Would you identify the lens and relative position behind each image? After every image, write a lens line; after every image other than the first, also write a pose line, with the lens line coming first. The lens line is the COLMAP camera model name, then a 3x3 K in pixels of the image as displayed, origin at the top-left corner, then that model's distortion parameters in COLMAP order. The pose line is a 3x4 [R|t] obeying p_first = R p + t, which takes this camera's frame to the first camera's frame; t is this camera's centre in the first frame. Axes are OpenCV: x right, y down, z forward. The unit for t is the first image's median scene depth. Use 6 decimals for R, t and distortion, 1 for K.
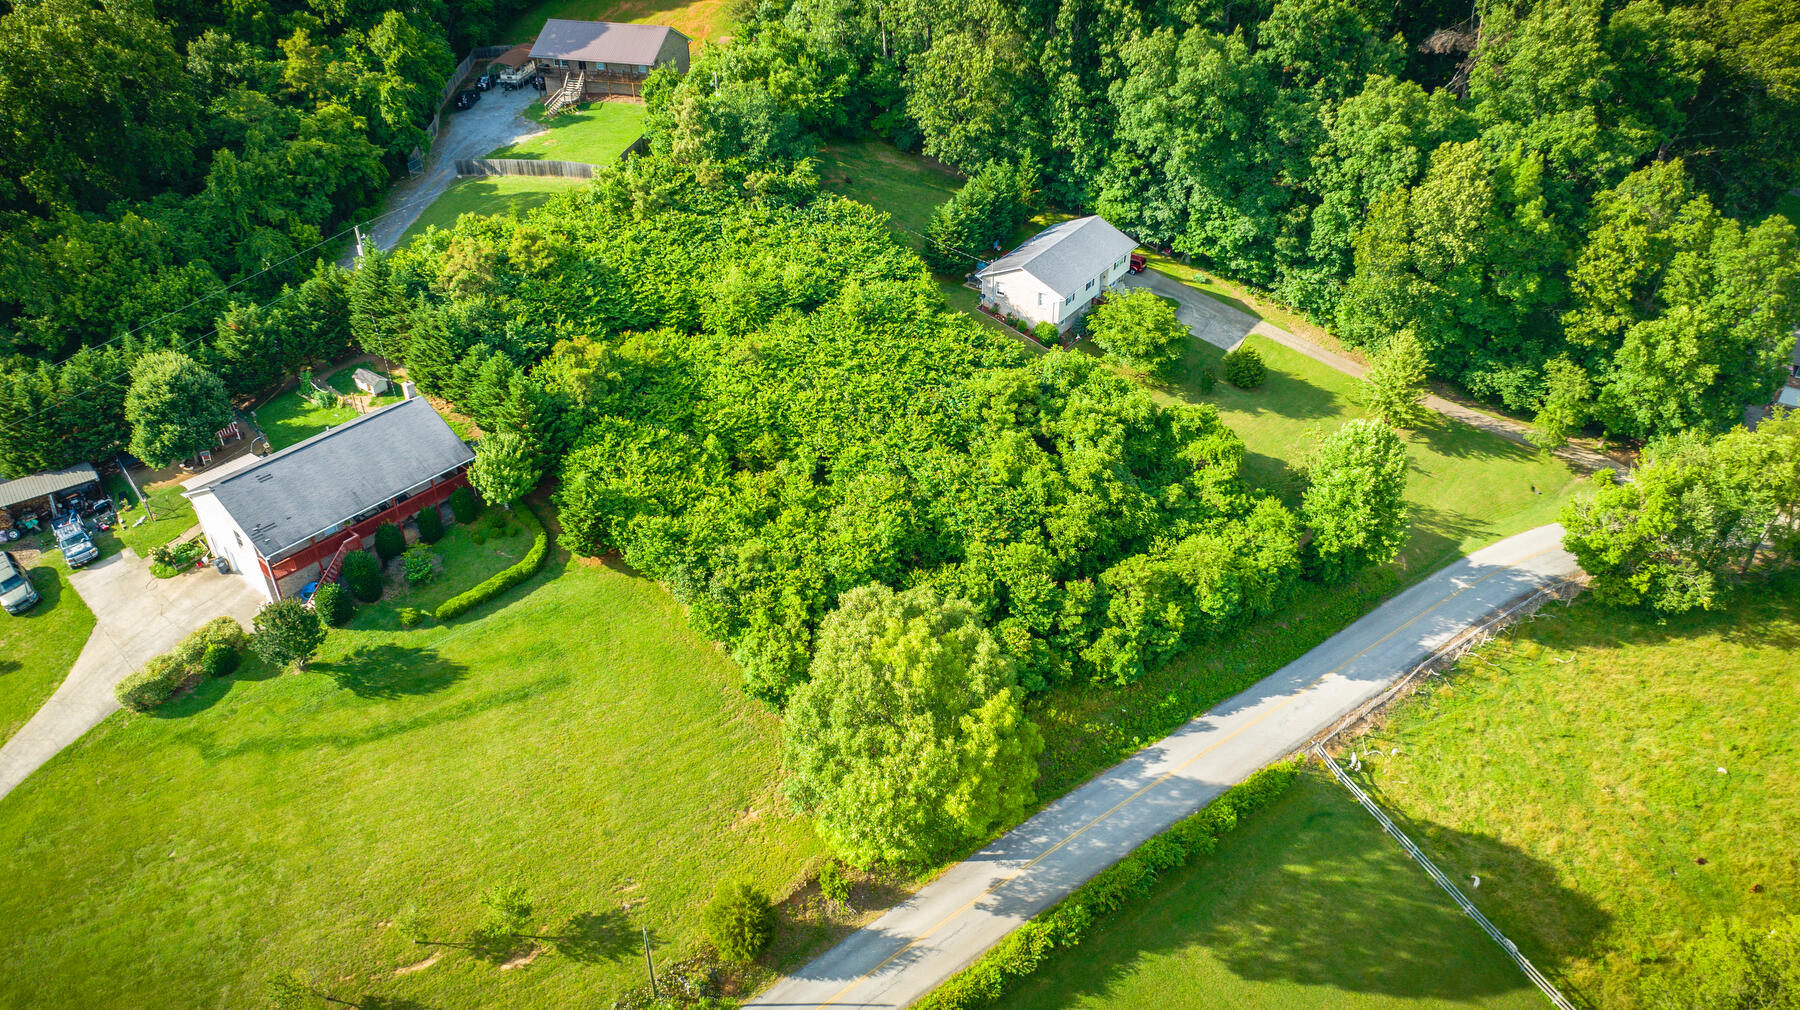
lens RADIAL K [[1264.2, 0, 900.0], [0, 1264.2, 505.0], [0, 0, 1]] dist [-0.021774, 0.000214]
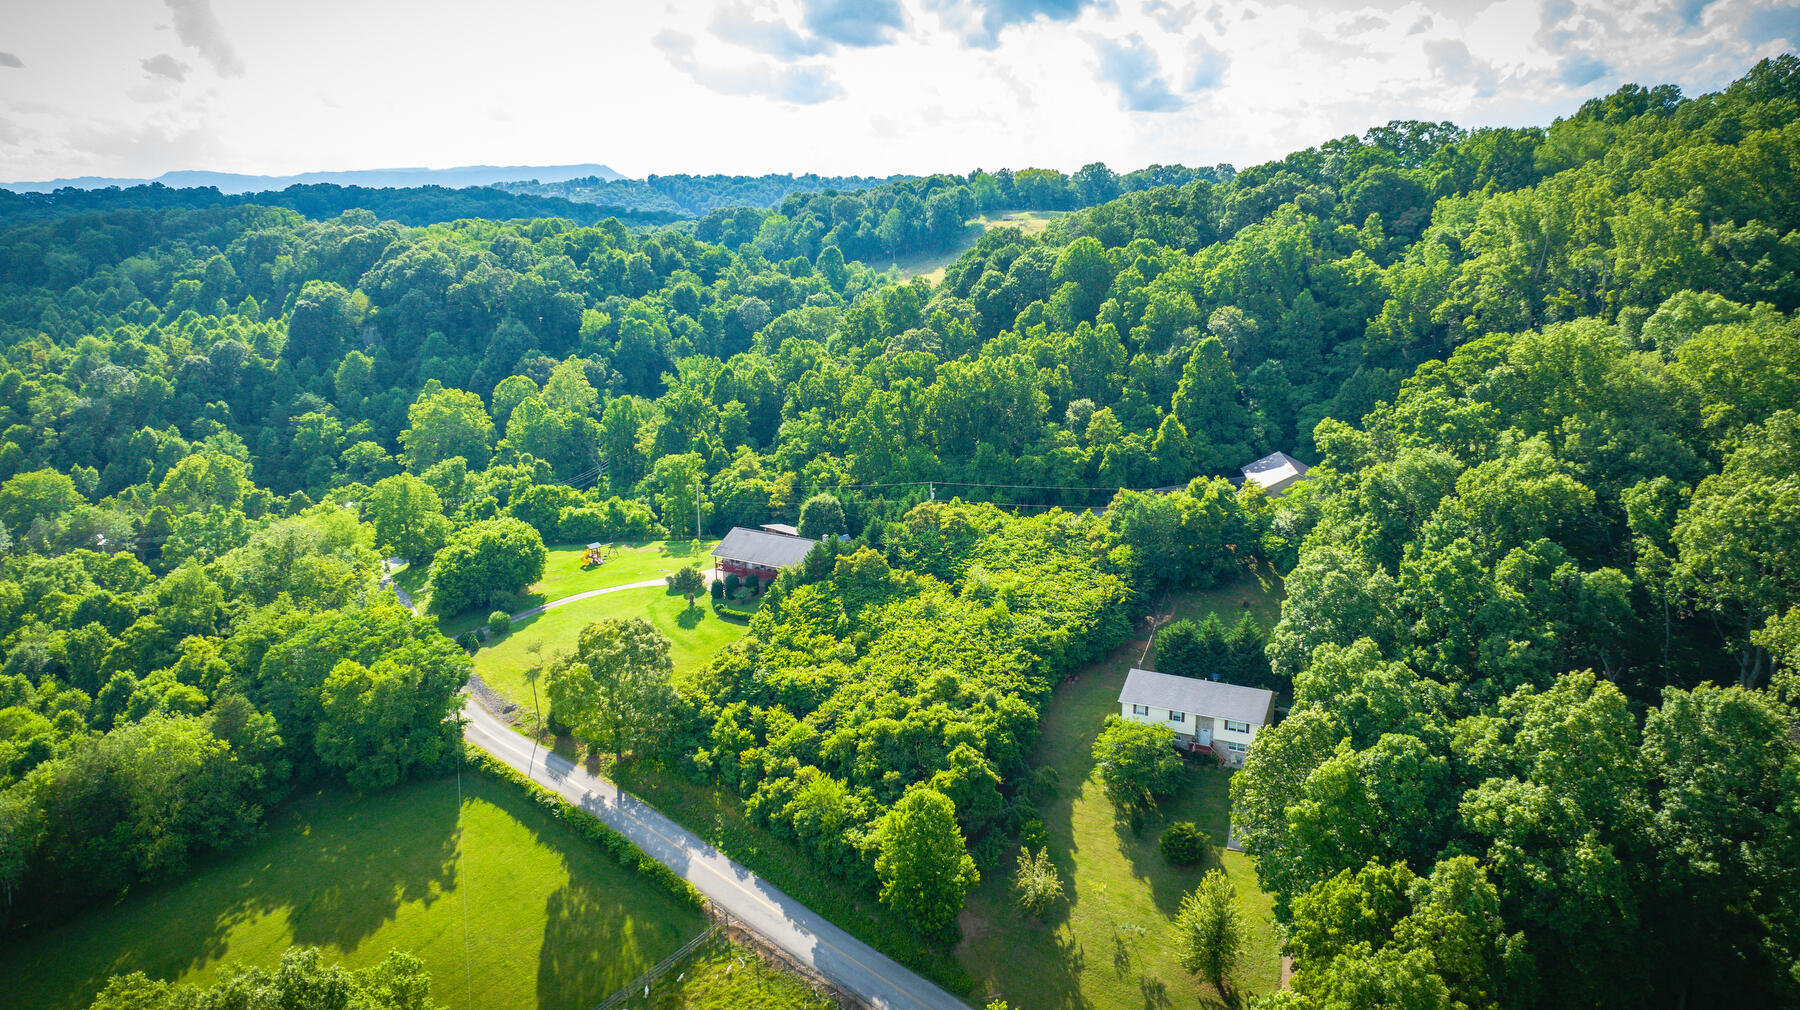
lens RADIAL K [[1264.2, 0, 900.0], [0, 1264.2, 505.0], [0, 0, 1]] dist [-0.021774, 0.000214]
pose [[0.155373, 0.247721, -0.956291, 1.381844], [-0.547890, 0.827122, 0.125242, -0.407314], [0.821995, 0.504484, 0.264237, 0.487205]]
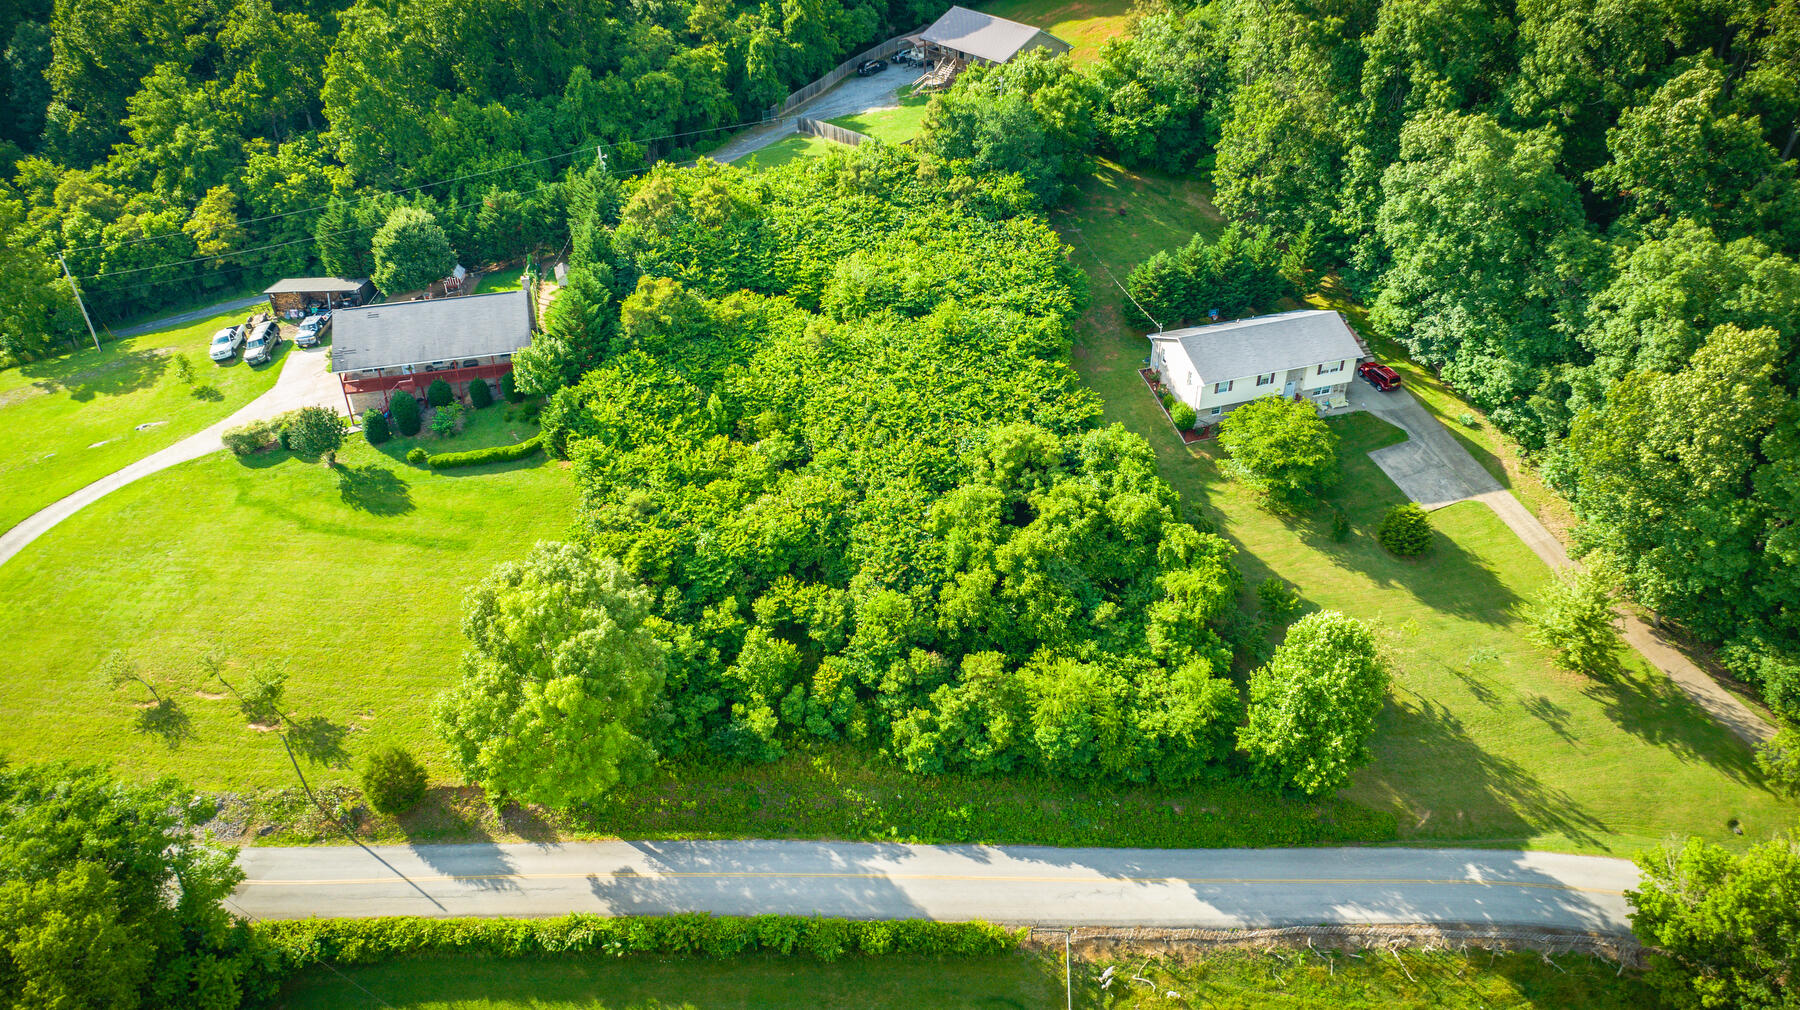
lens RADIAL K [[1264.2, 0, 900.0], [0, 1264.2, 505.0], [0, 0, 1]] dist [-0.021774, 0.000214]
pose [[0.802067, 0.330850, -0.497218, 0.496785], [-0.331037, 0.939223, 0.090961, -0.108063], [0.497094, 0.091641, 0.862844, 0.154298]]
